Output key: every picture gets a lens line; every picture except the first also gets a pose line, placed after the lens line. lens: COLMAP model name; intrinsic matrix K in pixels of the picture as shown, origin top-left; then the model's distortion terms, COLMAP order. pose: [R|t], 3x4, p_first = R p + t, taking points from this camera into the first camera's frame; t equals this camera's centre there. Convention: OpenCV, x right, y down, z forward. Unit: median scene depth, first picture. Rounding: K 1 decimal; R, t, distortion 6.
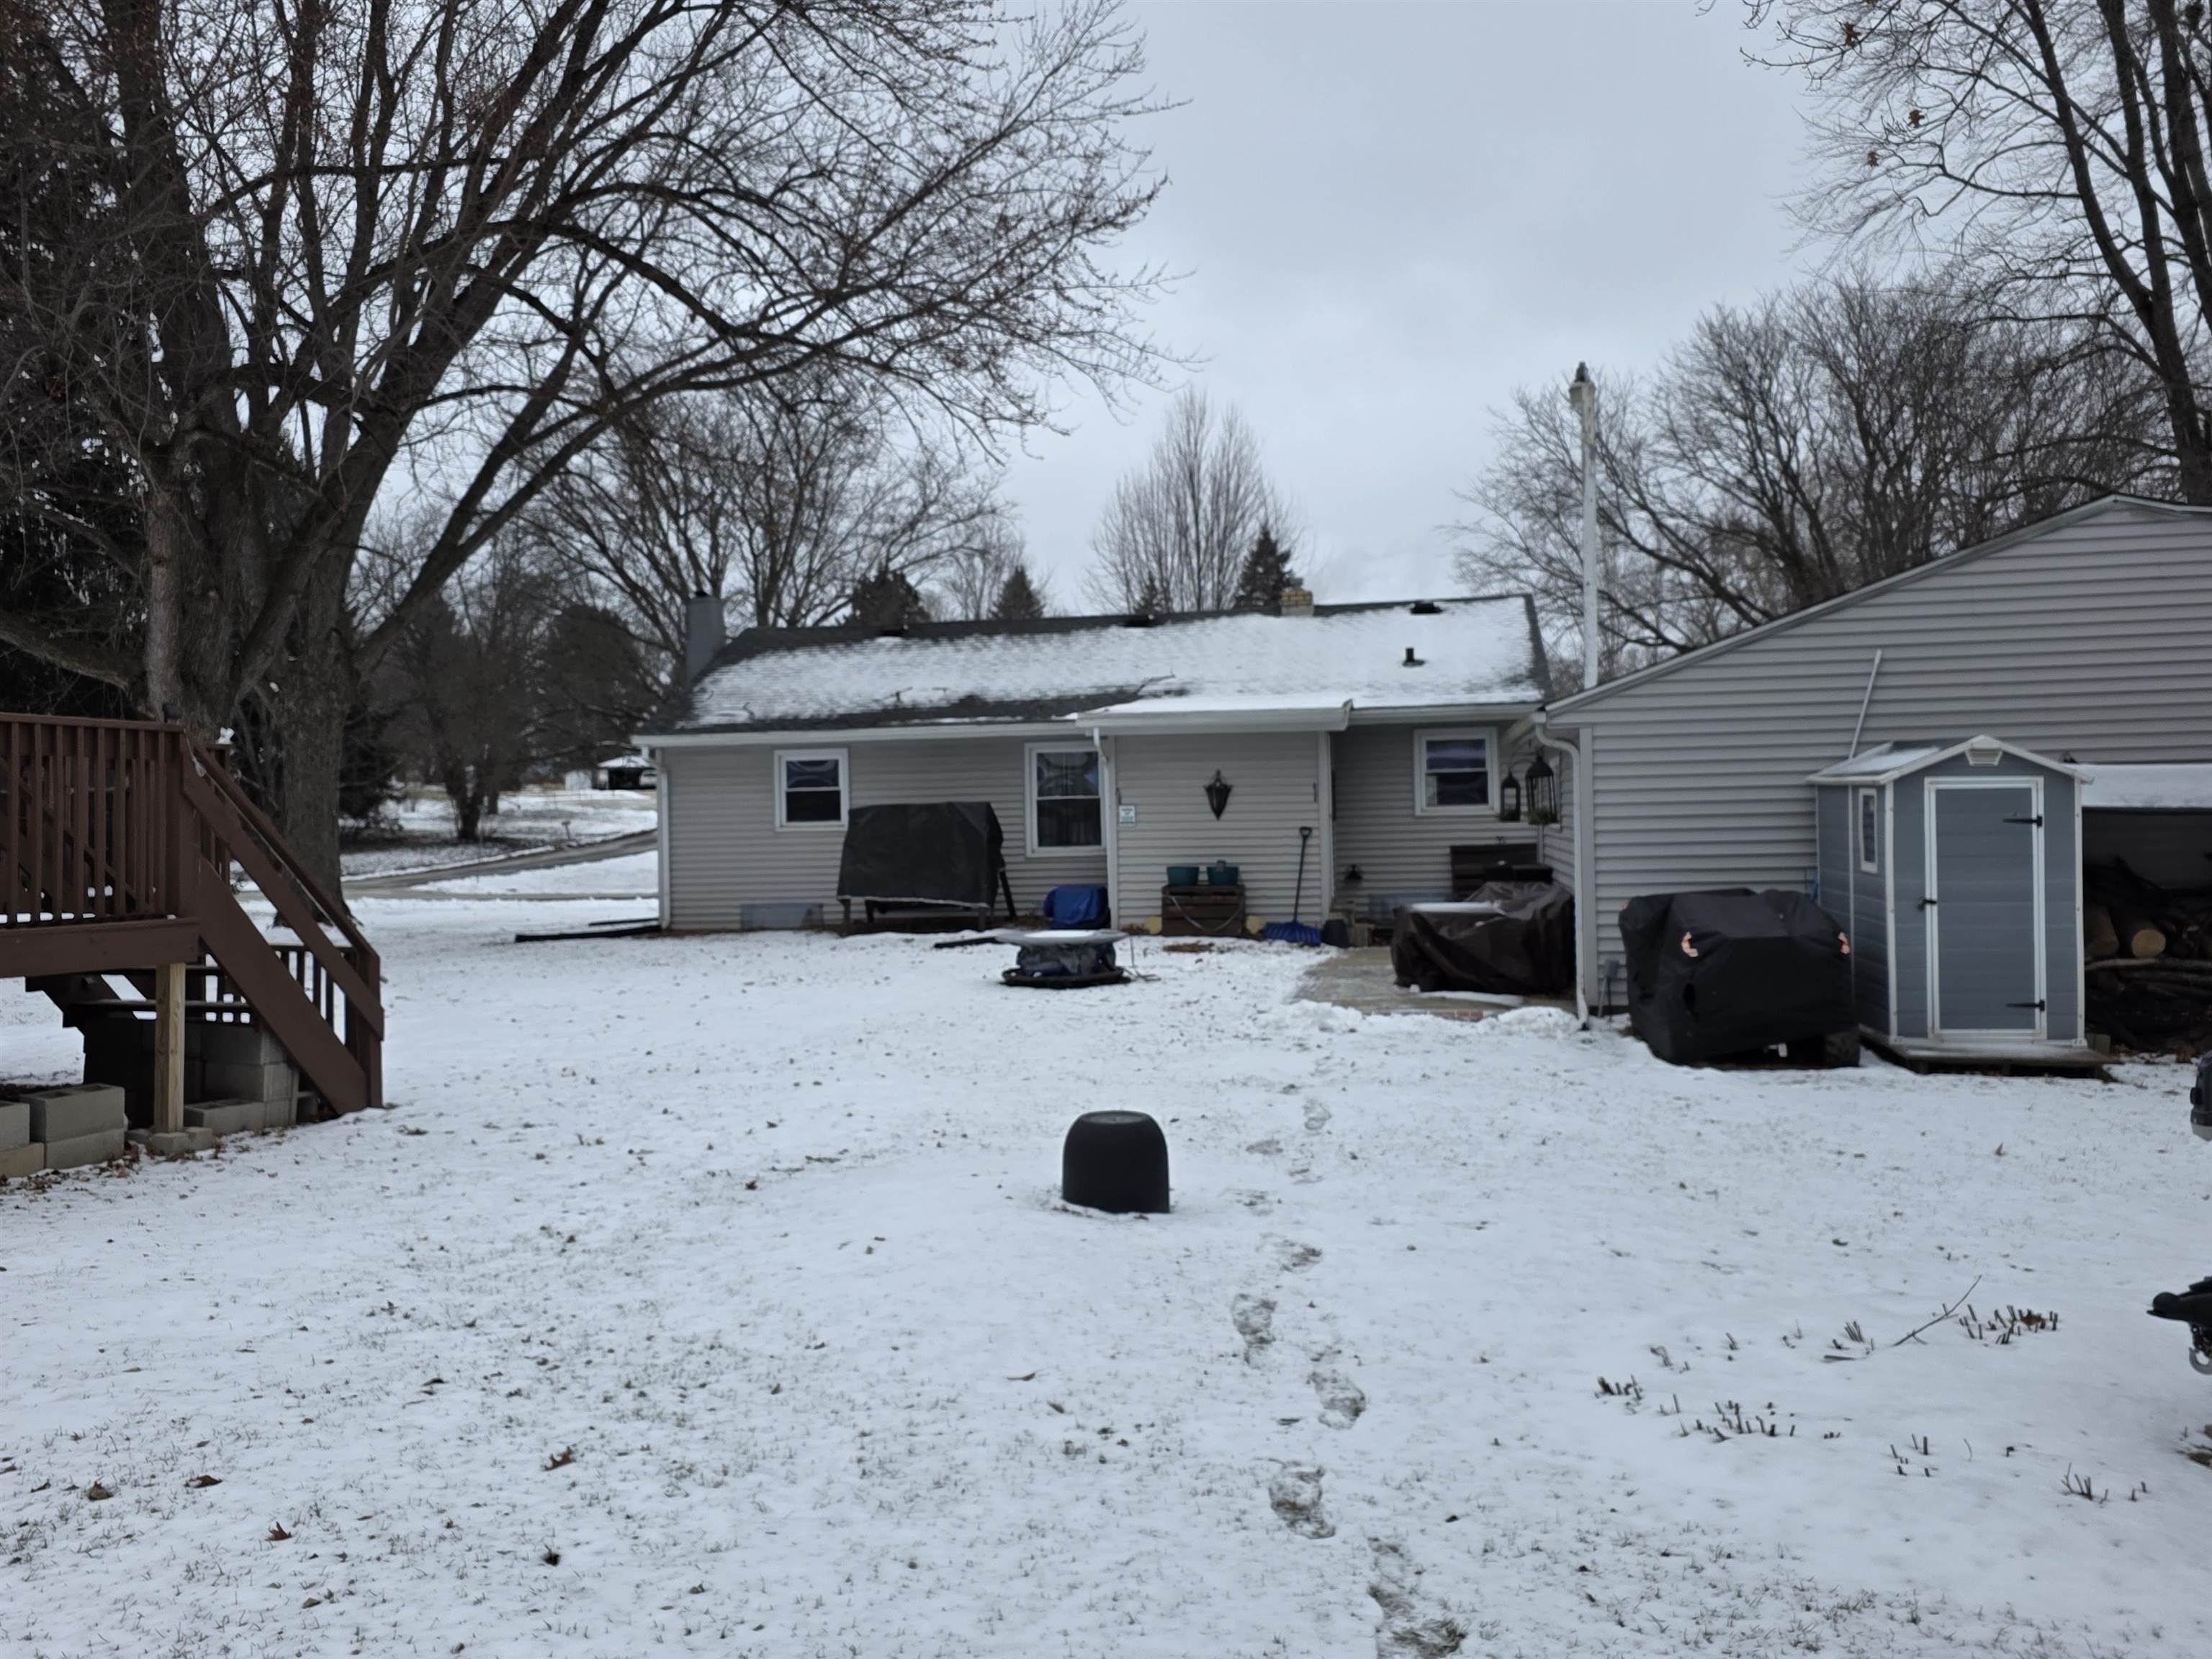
lens RADIAL K [[1696.3, 0, 1106.0], [0, 1696.3, 829.5], [0, 0, 1]] dist [0.007568, 0.001819]
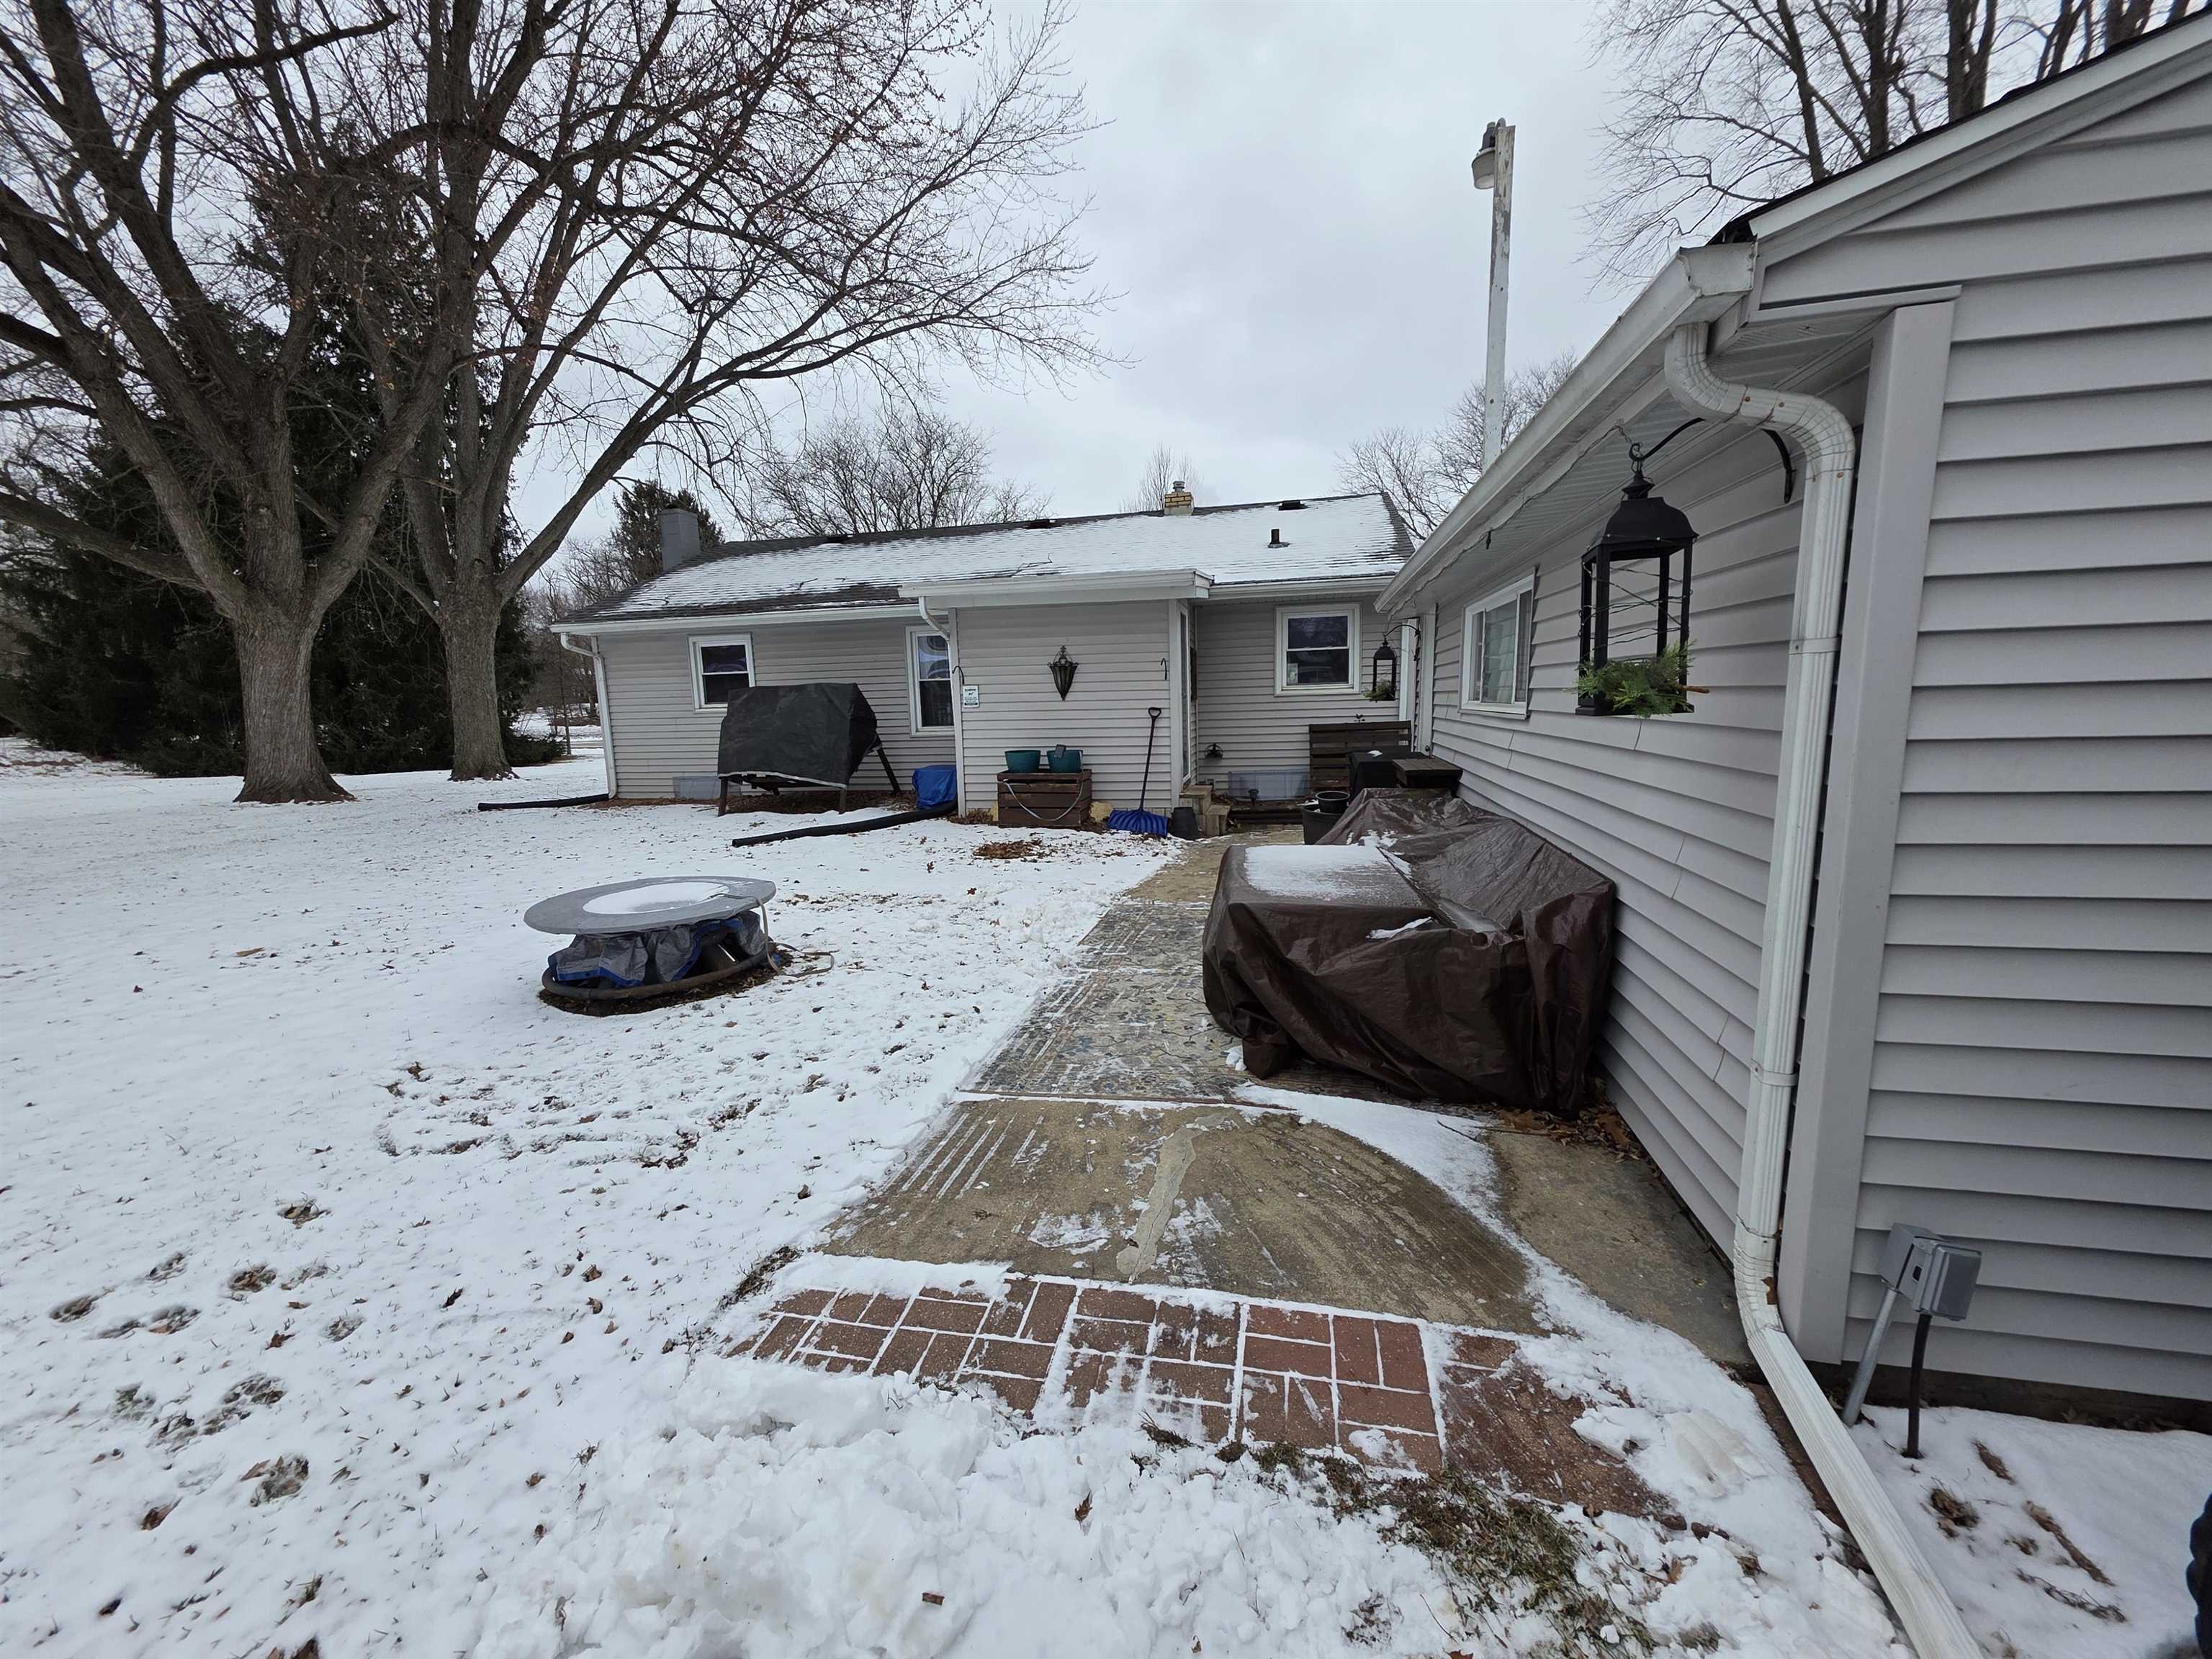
lens RADIAL K [[878.5, 0, 1106.0], [0, 878.5, 829.5], [0, 0, 1]] dist [-0.000730, -0.000295]
pose [[0.999739, -0.002137, -0.022757, 0.099636], [0.005346, 0.989867, 0.141897, -0.003470], [0.022223, -0.141982, 0.989620, 0.502160]]
